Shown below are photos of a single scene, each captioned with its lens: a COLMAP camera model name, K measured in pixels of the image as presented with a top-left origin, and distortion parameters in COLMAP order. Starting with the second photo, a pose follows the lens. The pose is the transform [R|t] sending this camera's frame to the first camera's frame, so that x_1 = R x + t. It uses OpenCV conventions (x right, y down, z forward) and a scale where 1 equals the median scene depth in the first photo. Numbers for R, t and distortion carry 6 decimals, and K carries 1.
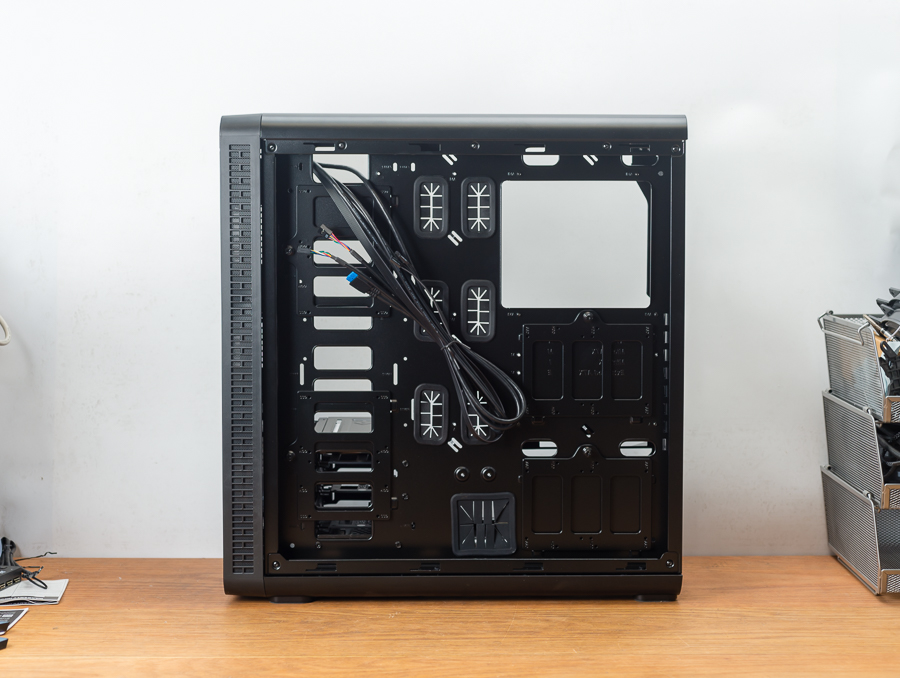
lens RADIAL K [[1730.7, 0, 495.5], [0, 1730.7, 302.7], [0, 0, 1]] dist [0.003403, 0.039001]
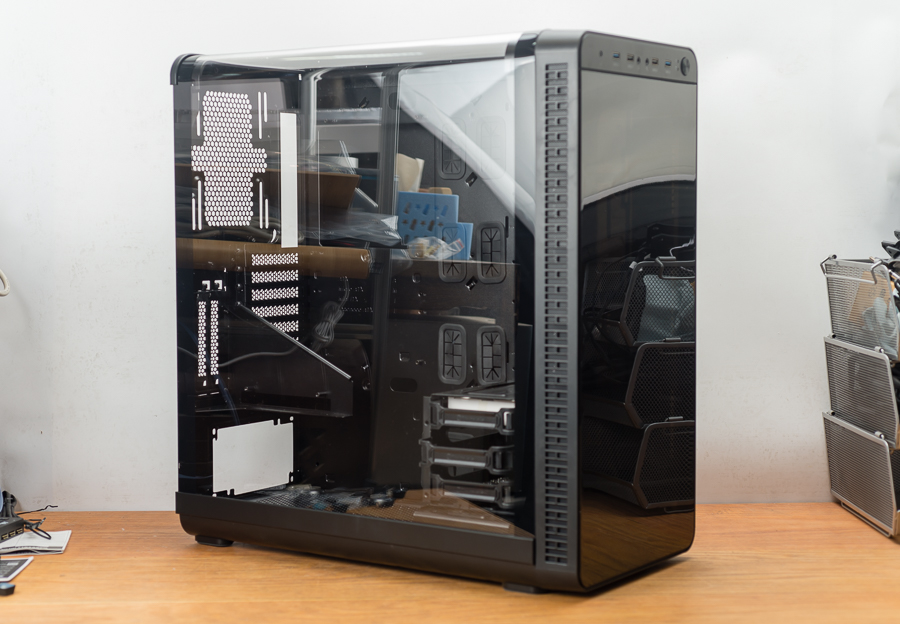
lens RADIAL K [[1609.7, 0, 438.5], [0, 1609.7, 311.8], [0, 0, 1]] dist [-0.015490, 0.112579]
pose [[0.999954, -0.009458, 0.001645, -0.038420], [0.009454, 0.999952, 0.002571, 0.035647], [-0.001669, -0.002556, 0.999995, 0.083060]]
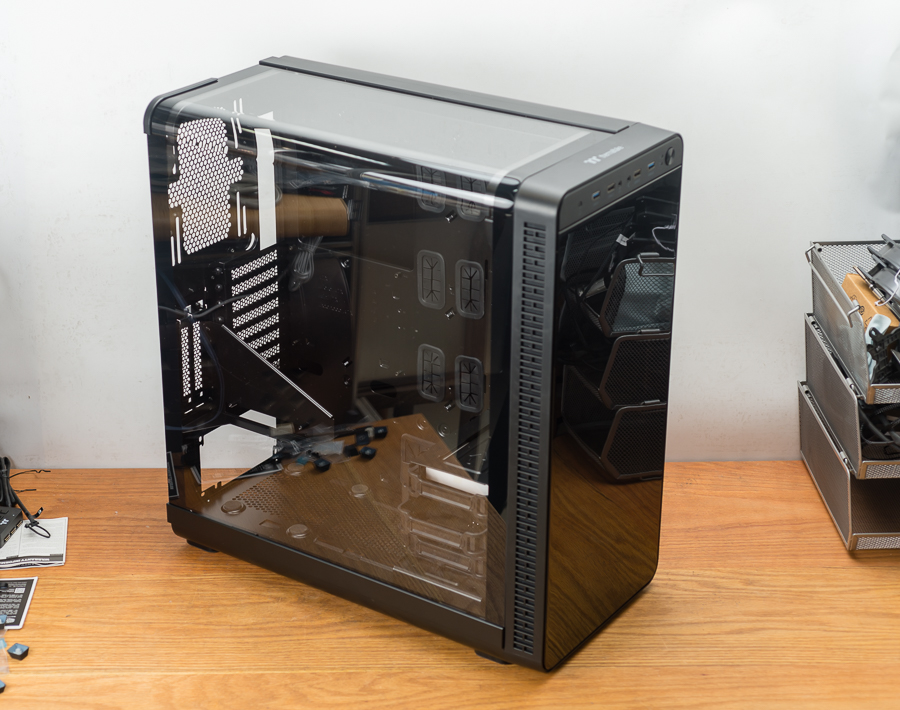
lens RADIAL K [[1802.5, 0, 400.7], [0, 1802.5, 354.8], [0, 0, 1]] dist [0.015772, -0.077915]
pose [[0.999902, -0.003436, -0.013552, -0.032539], [0.007894, 0.938765, 0.344468, -0.317816], [0.011539, -0.344541, 0.938700, 0.018632]]
